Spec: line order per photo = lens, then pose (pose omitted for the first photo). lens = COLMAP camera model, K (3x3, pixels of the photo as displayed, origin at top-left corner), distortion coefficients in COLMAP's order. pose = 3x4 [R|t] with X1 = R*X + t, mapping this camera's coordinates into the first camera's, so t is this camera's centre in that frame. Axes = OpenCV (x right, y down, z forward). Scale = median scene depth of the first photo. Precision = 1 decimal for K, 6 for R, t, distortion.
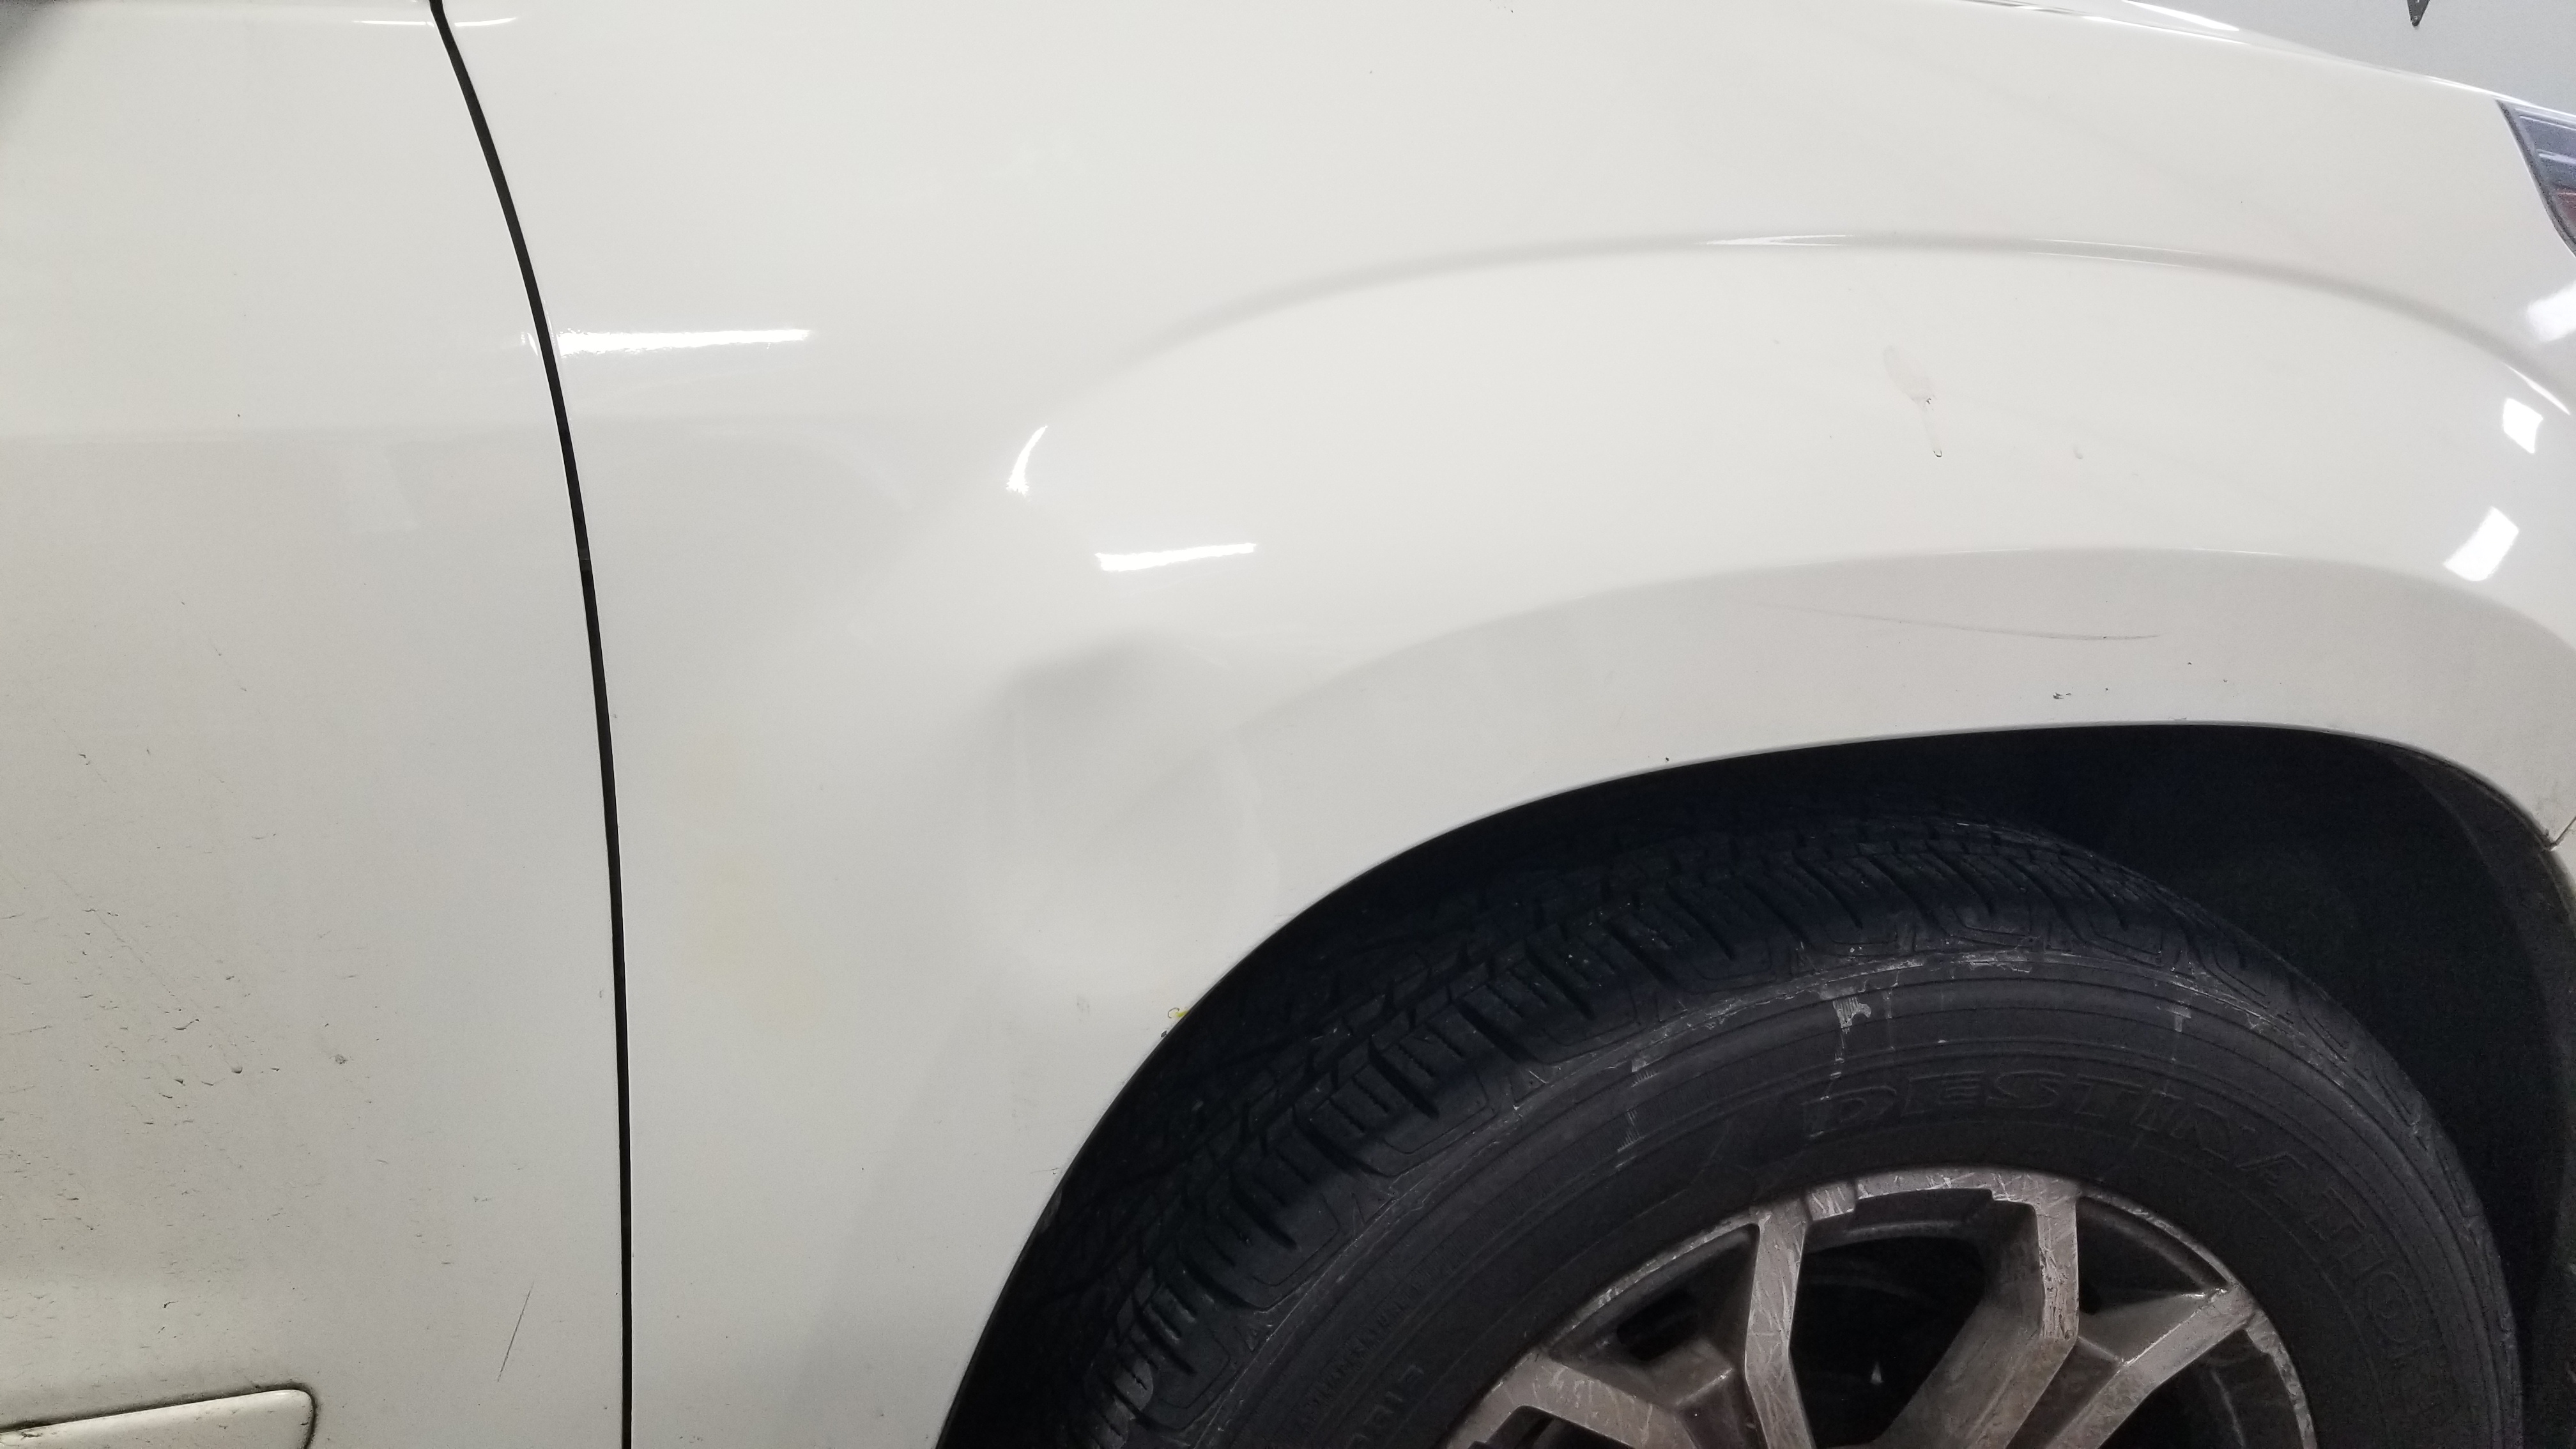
lens RADIAL K [[1949.2, 0, 1170.5], [0, 1949.2, 720.5], [0, 0, 1]] dist [0.085342, -0.138851]
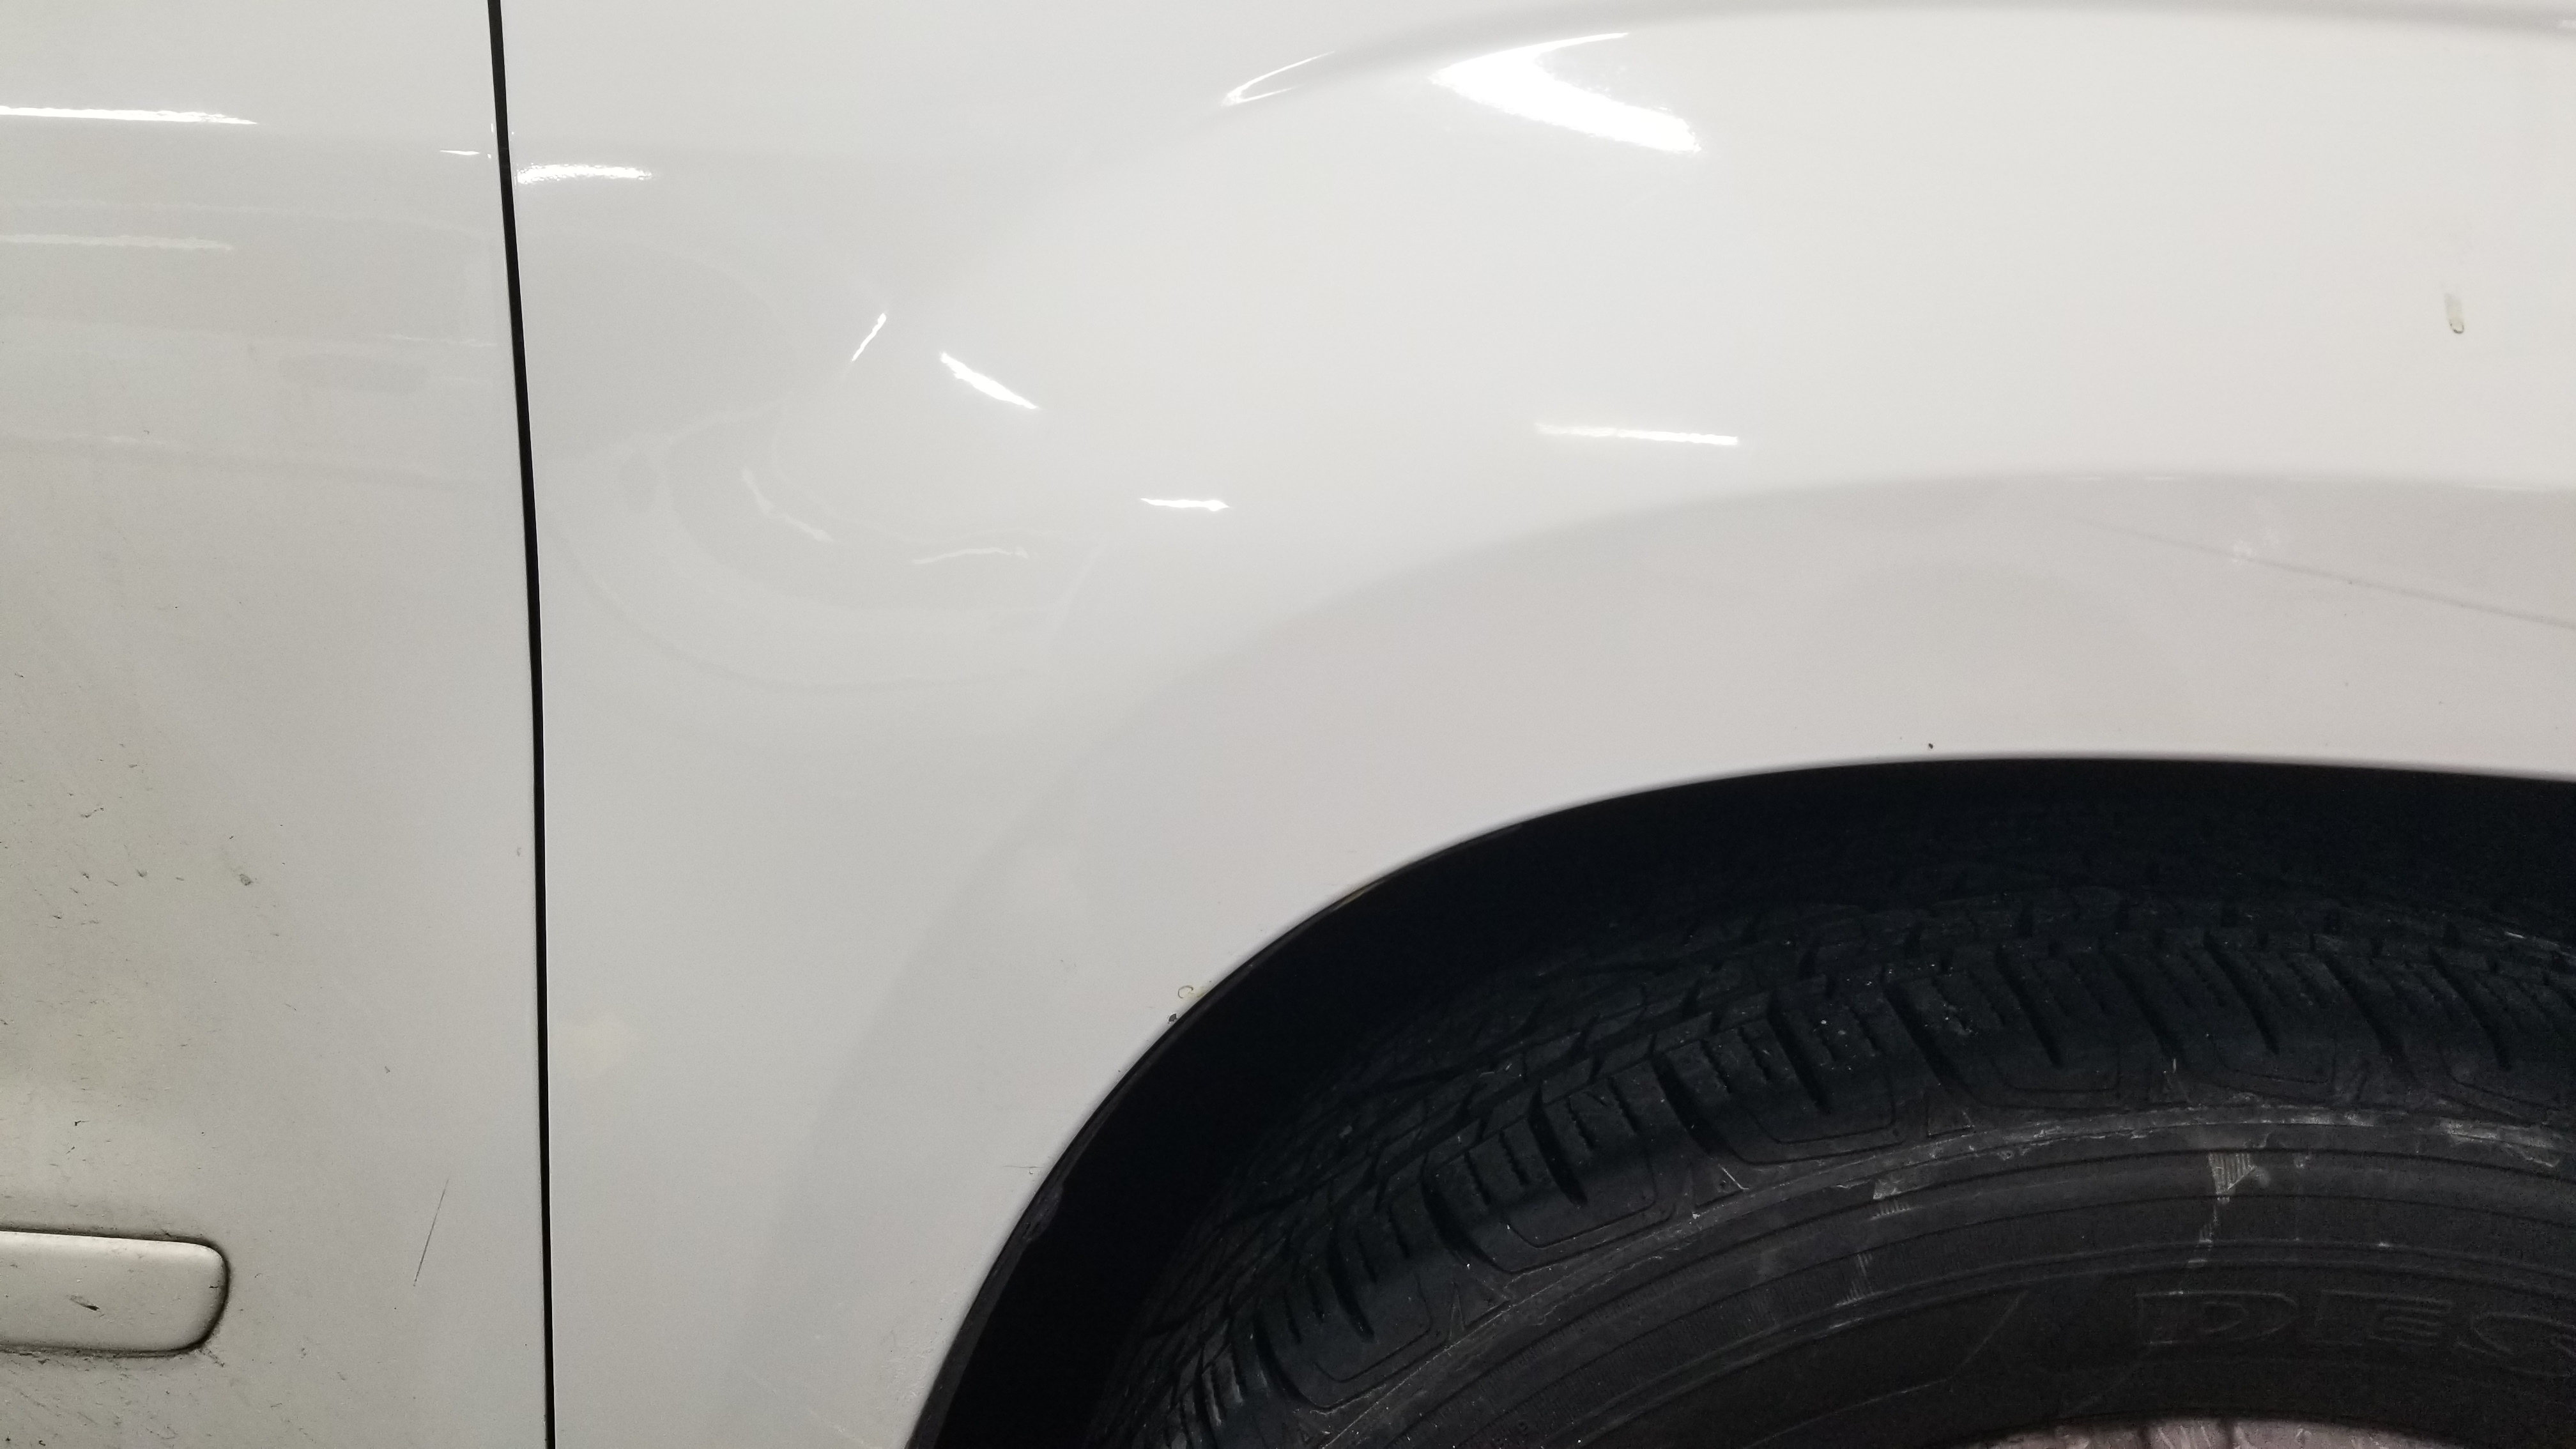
lens RADIAL K [[1949.2, 0, 1170.5], [0, 1949.2, 720.5], [0, 0, 1]] dist [0.085342, -0.138851]
pose [[0.947897, 0.129434, -0.291099, 0.178557], [-0.128443, 0.991459, 0.022596, 0.027142], [0.291538, 0.015971, 0.956426, 0.253534]]
